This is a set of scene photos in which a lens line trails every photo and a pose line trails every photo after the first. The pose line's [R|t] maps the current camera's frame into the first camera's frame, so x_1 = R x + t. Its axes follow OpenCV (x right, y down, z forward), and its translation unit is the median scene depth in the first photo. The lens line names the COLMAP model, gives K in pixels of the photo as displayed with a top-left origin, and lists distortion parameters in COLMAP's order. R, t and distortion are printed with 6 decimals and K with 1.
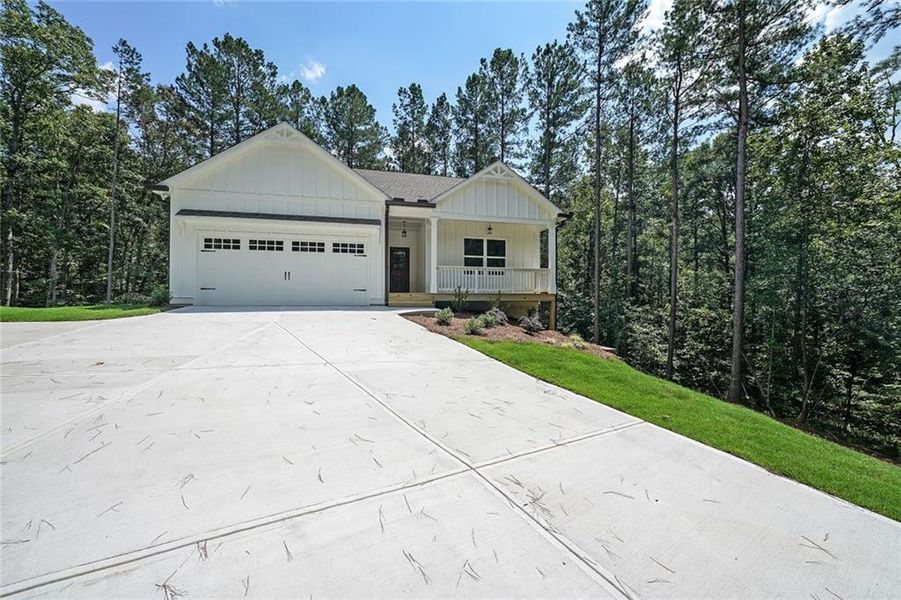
lens RADIAL K [[315.8, 0, 454.6], [0, 315.8, 299.4], [0, 0, 1]] dist [-0.026346, 0.005594]
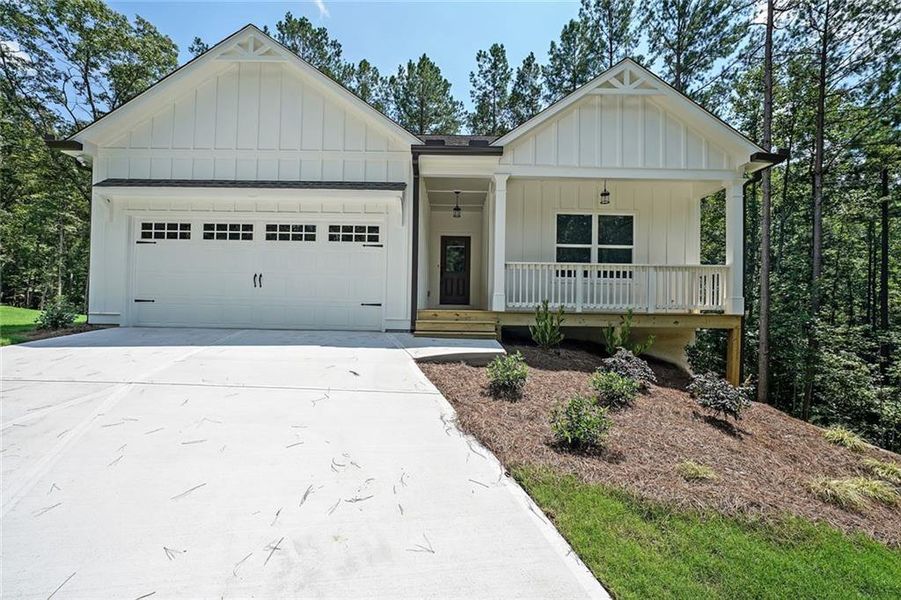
lens RADIAL K [[358.9, 0, 461.1], [0, 358.9, 299.3], [0, 0, 1]] dist [-0.011005, 0.000173]
pose [[0.973474, 0.010151, -0.228573, 0.003439], [-0.014058, 0.999782, -0.015469, -0.008179], [0.228366, 0.018272, 0.973404, 0.101554]]
